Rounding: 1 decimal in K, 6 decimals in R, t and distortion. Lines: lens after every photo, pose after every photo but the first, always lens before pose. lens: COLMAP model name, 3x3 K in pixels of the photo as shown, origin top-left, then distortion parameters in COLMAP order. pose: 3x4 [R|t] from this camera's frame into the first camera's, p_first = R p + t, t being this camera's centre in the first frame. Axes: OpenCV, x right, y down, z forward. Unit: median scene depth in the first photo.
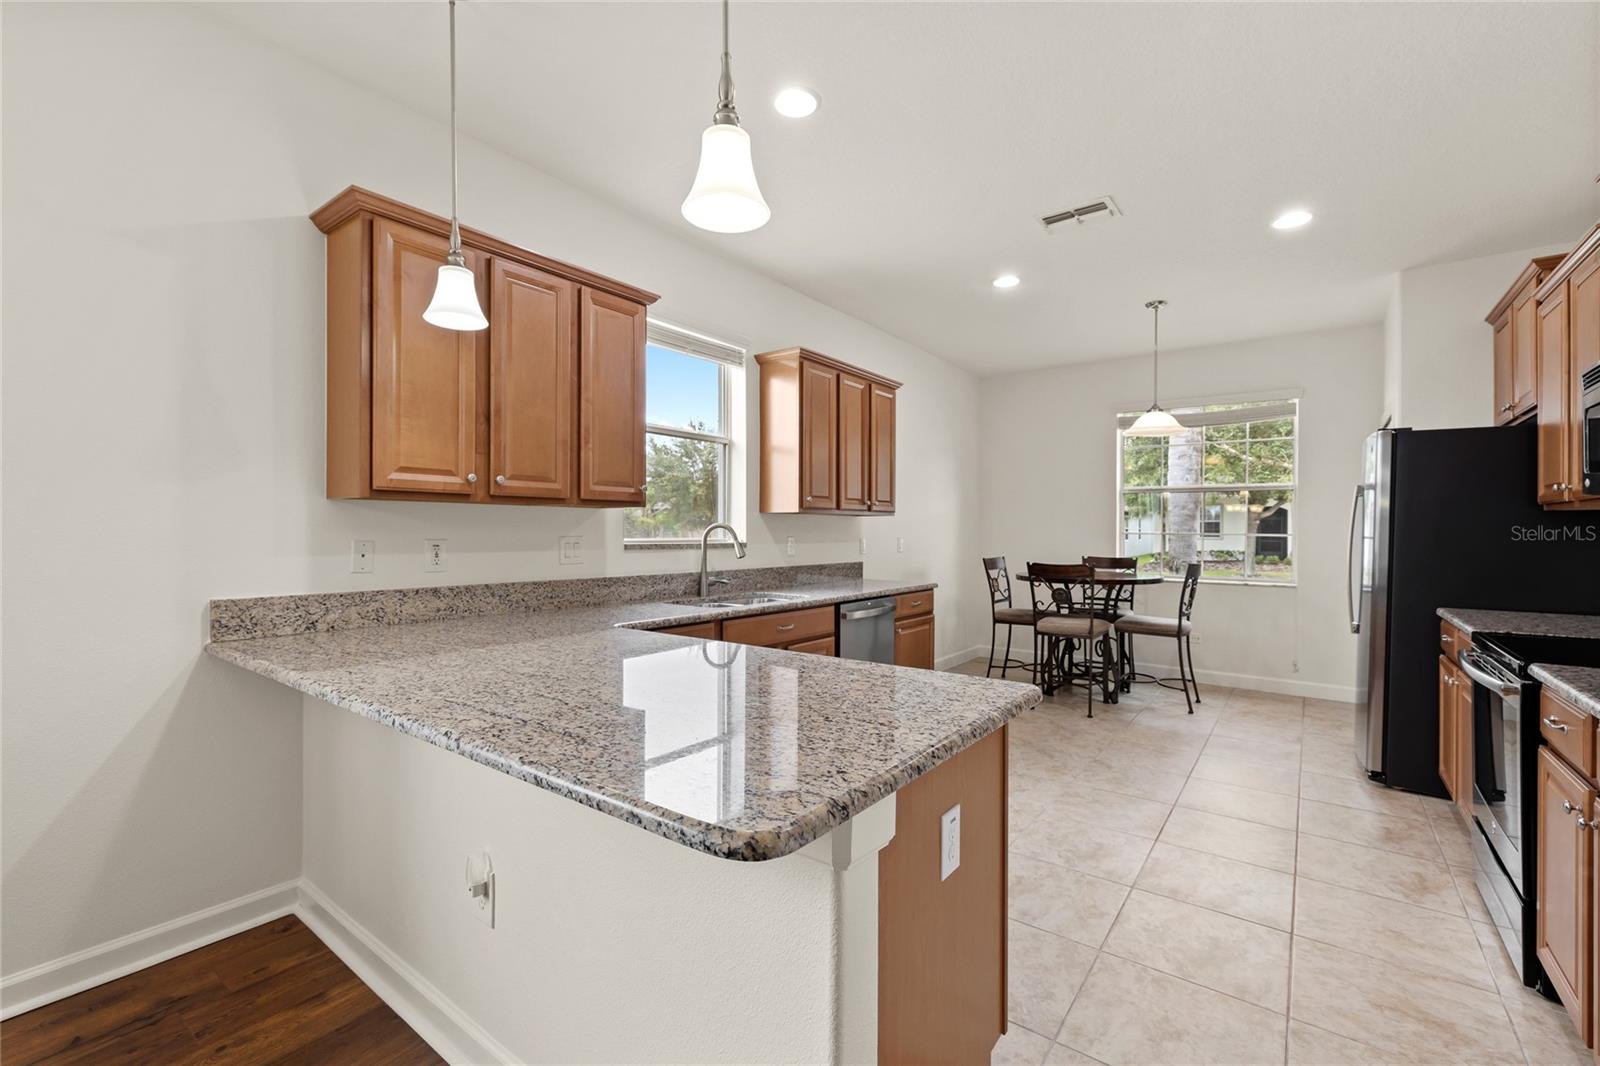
lens RADIAL K [[686.9, 0, 792.4], [0, 686.9, 533.2], [0, 0, 1]] dist [-0.000555, 0.000105]
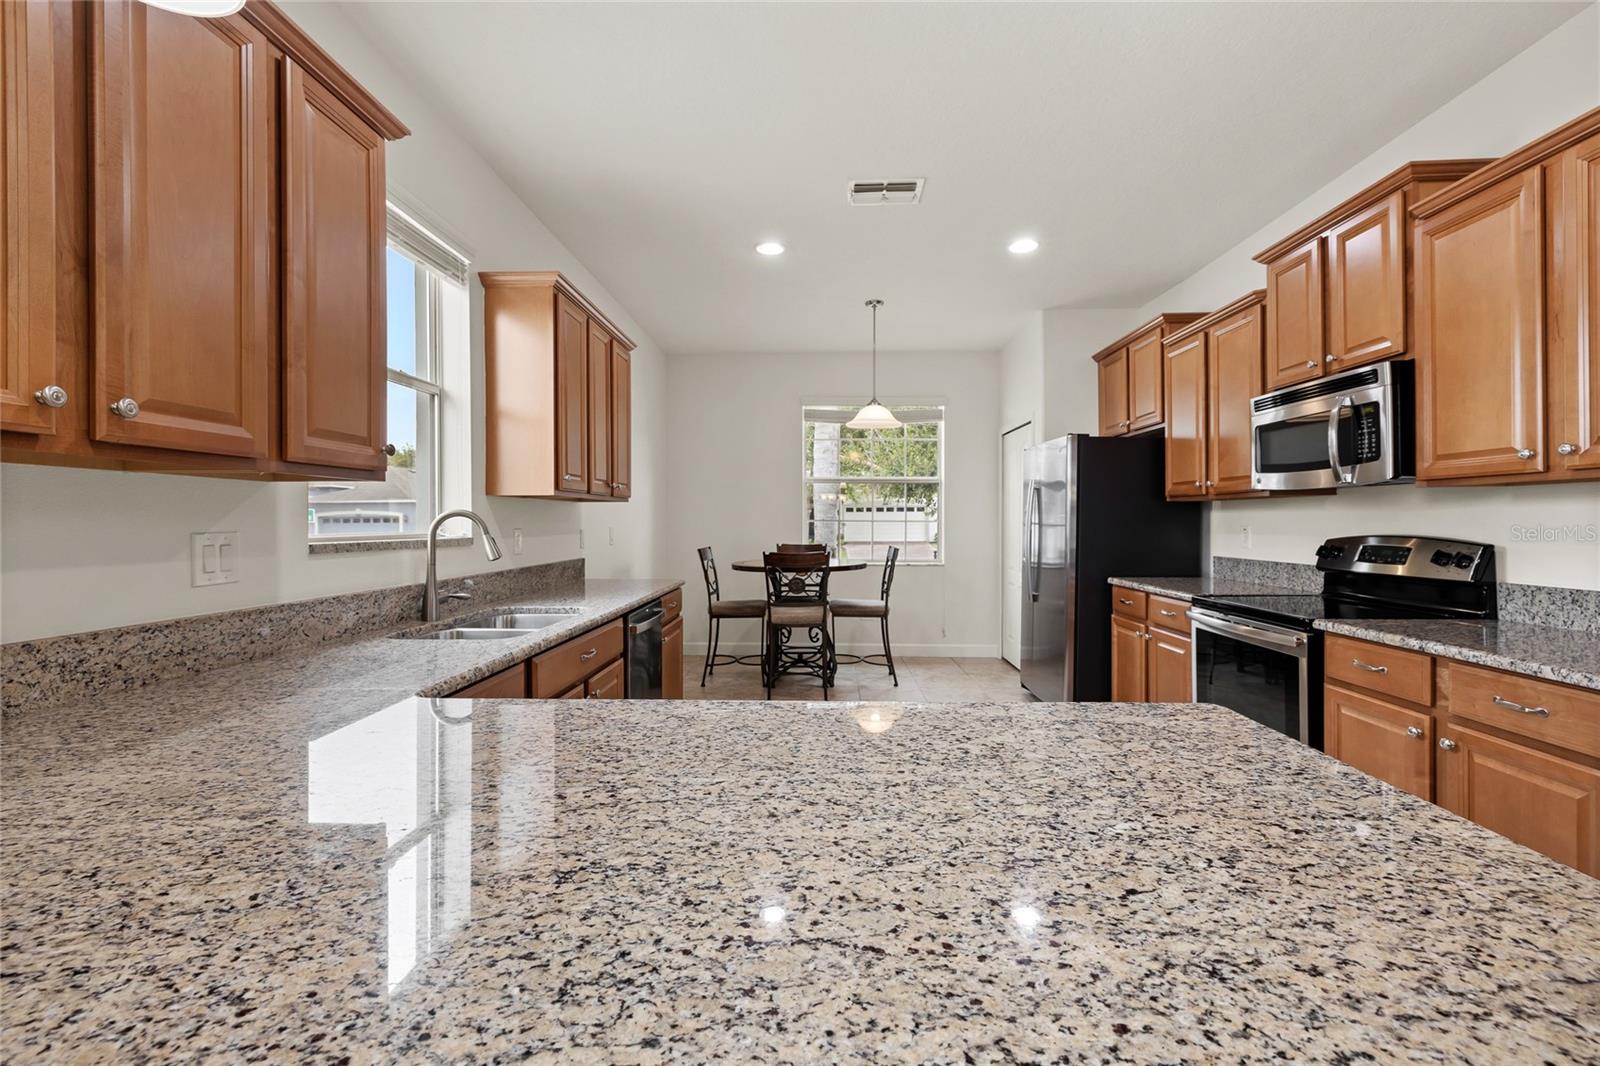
lens RADIAL K [[687.0, 0, 799.7], [0, 687.0, 520.4], [0, 0, 1]] dist [-0.000509, -0.000033]
pose [[0.814075, -0.006015, 0.580729, -0.229891], [0.007448, 0.999972, -0.000083, -0.001054], [-0.580712, 0.004393, 0.814097, 0.269488]]
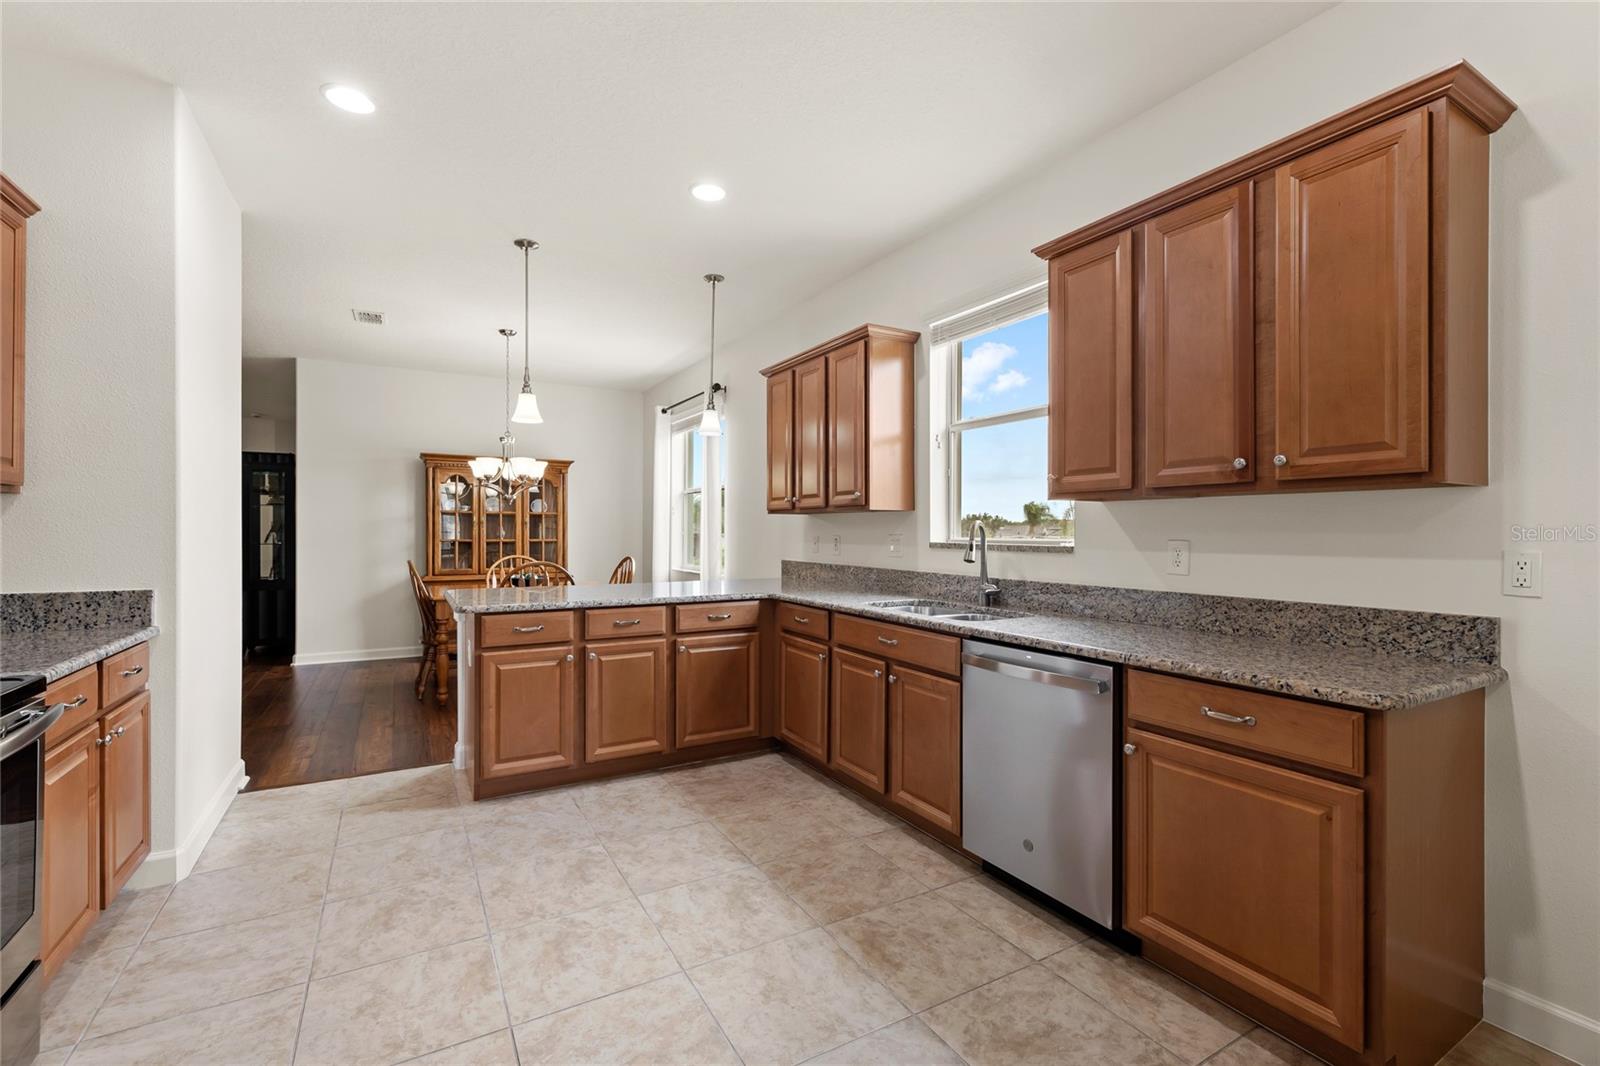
lens RADIAL K [[686.9, 0, 792.4], [0, 686.9, 533.2], [0, 0, 1]] dist [-0.000555, 0.000105]
pose [[-0.389860, -0.002685, -0.920870, 0.780785], [-0.006004, 0.999982, -0.000374, 0.003227], [0.920855, 0.005383, -0.389869, 1.149586]]
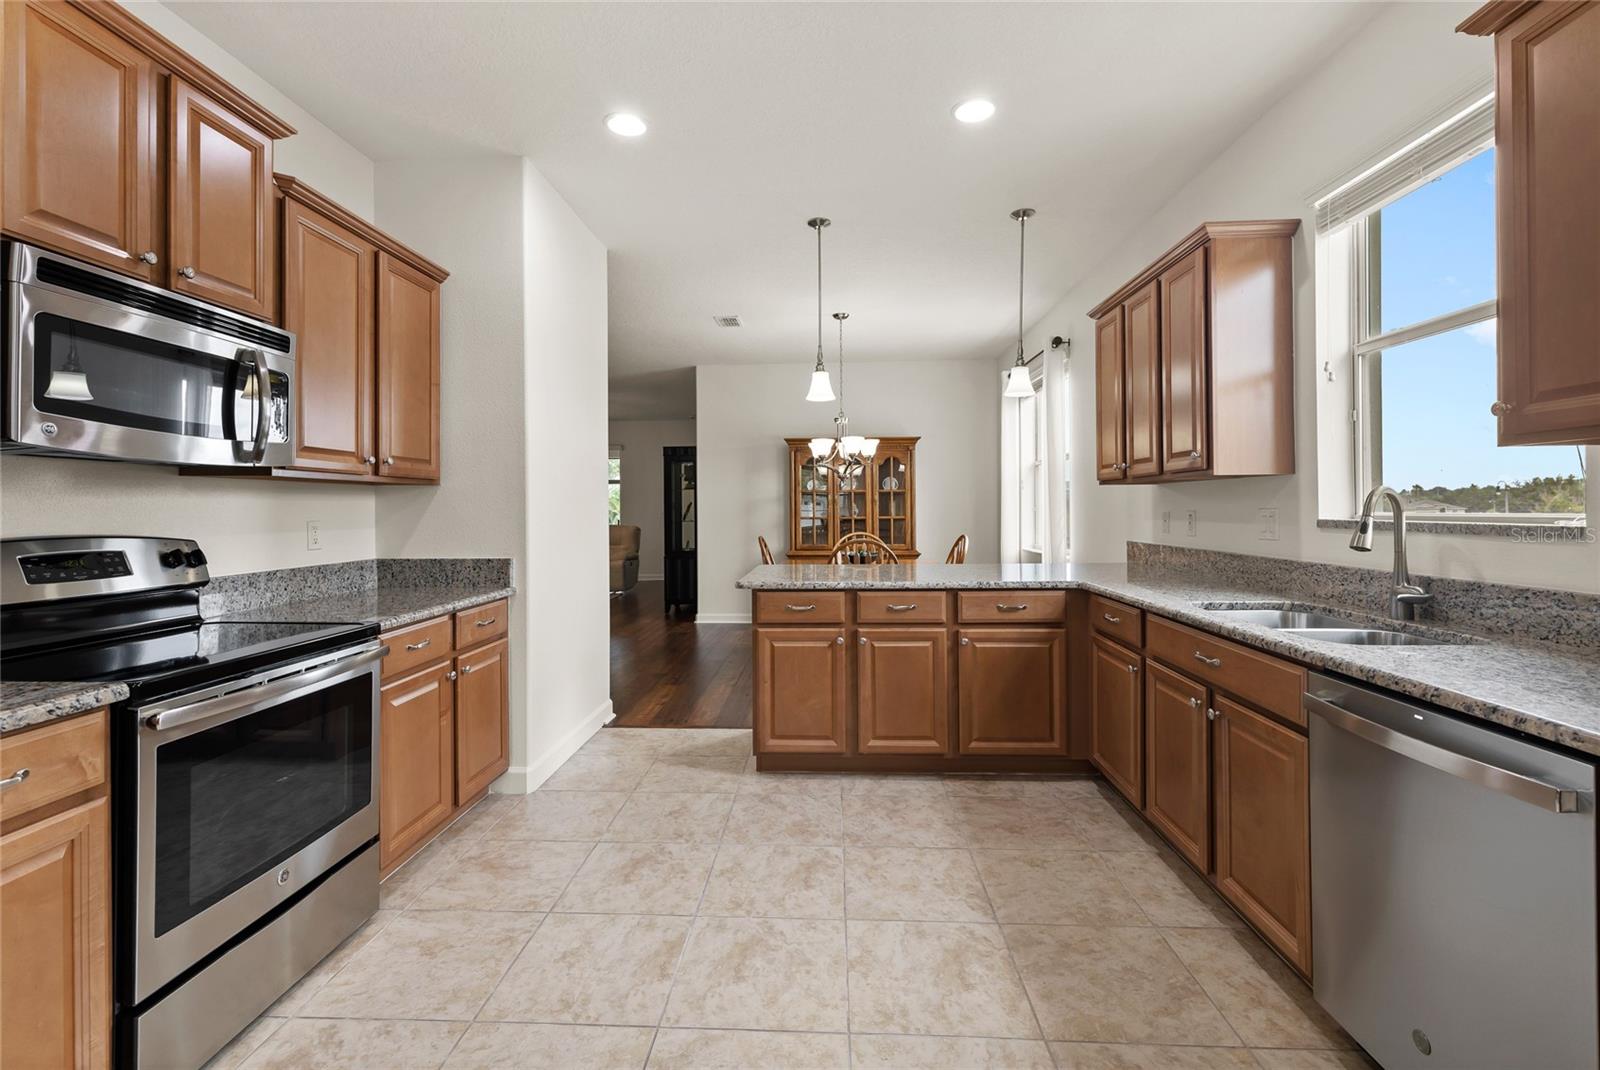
lens RADIAL K [[692.5, 0, 802.0], [0, 692.5, 507.5], [0, 0, 1]] dist [0.000620, 0.000356]
pose [[-0.821684, 0.001112, -0.569943, 0.598774], [0.003558, 0.999989, -0.003178, 0.003346], [0.569933, -0.004639, -0.821678, 1.220704]]
